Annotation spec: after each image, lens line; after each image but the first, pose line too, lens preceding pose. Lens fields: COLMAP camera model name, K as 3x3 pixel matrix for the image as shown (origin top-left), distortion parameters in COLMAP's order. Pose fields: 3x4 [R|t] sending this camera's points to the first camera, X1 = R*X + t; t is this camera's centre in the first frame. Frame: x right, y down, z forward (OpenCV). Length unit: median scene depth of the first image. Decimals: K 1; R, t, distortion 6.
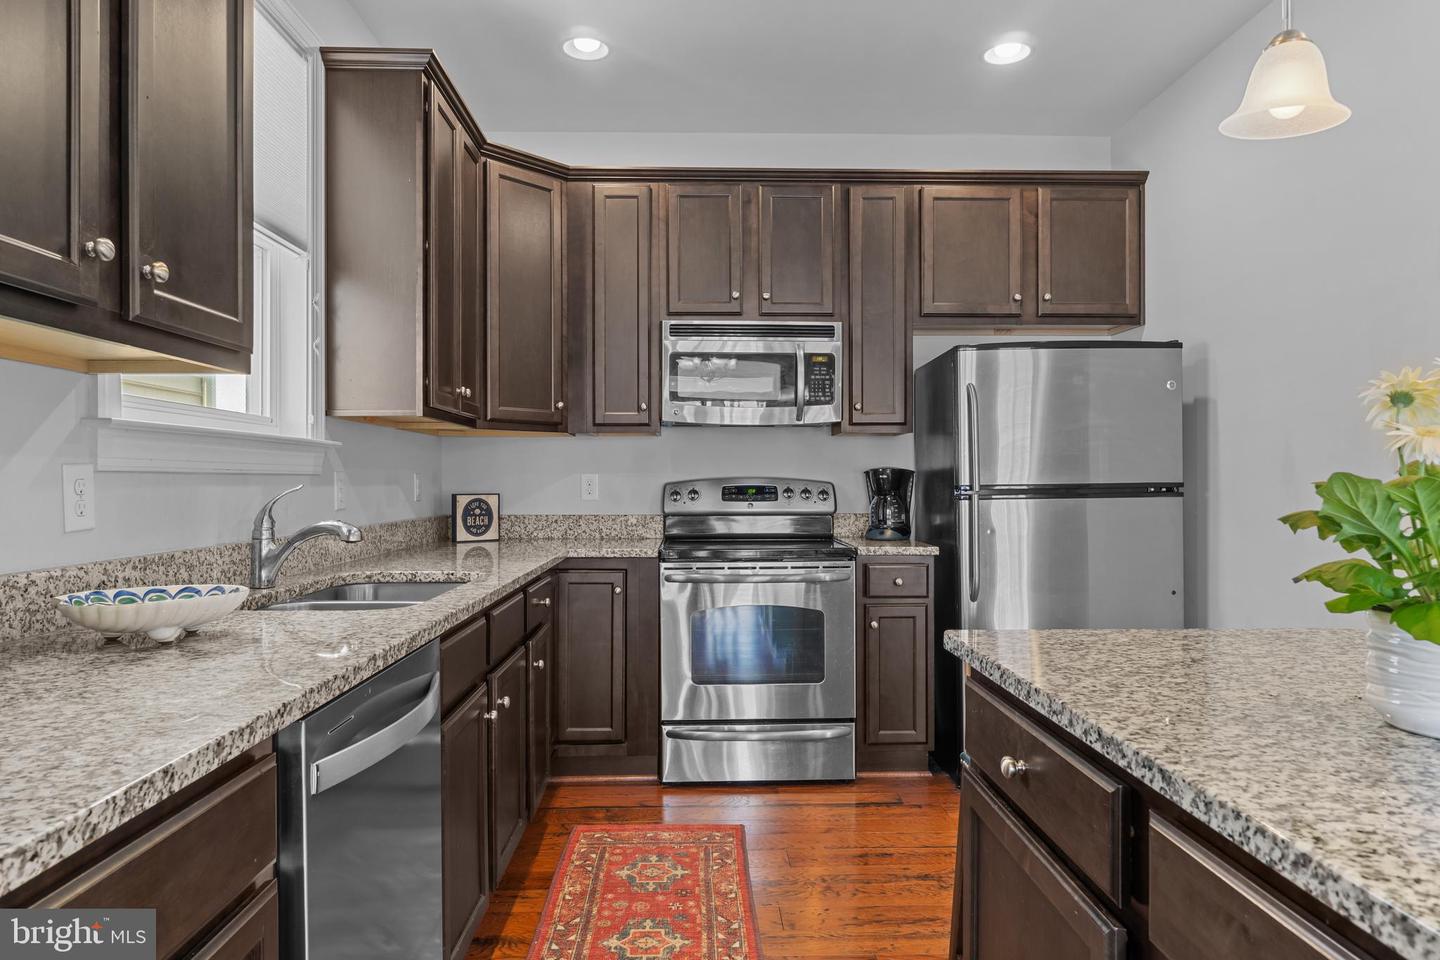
lens RADIAL K [[865.1, 0, 720.0], [0, 865.1, 480.0], [0, 0, 1]] dist [-0.007252, -0.001469]
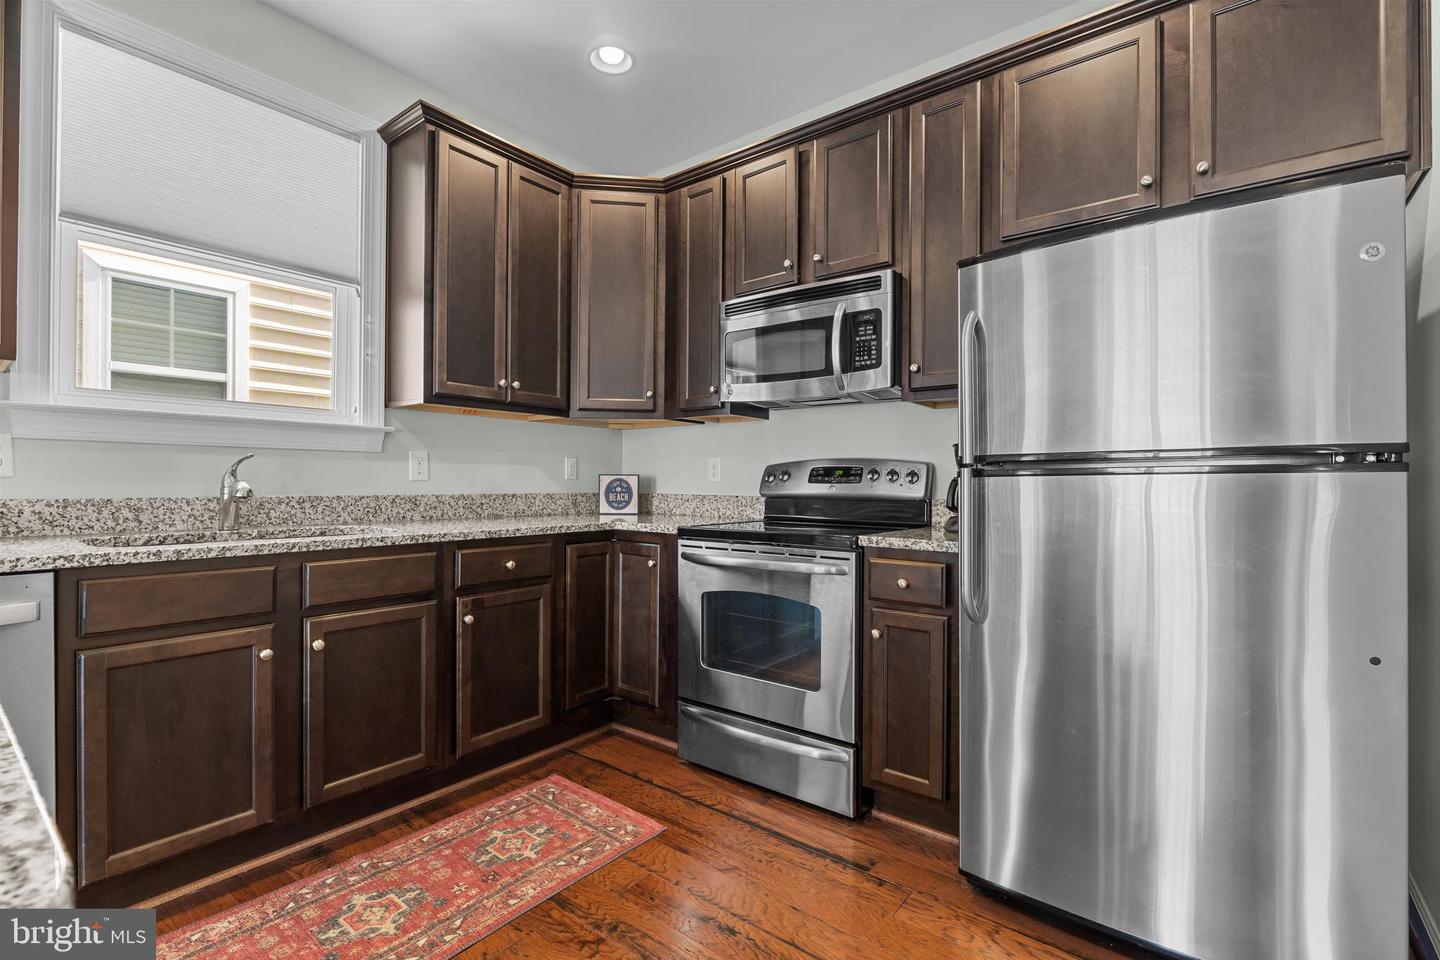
lens RADIAL K [[641.3, 0, 720.0], [0, 641.3, 480.0], [0, 0, 1]] dist [-0.012657, -0.000232]
pose [[0.776144, 0.004980, -0.630536, 0.408479], [-0.007172, 0.999974, -0.000931, 0.024391], [0.630515, 0.005245, 0.776159, 0.415399]]
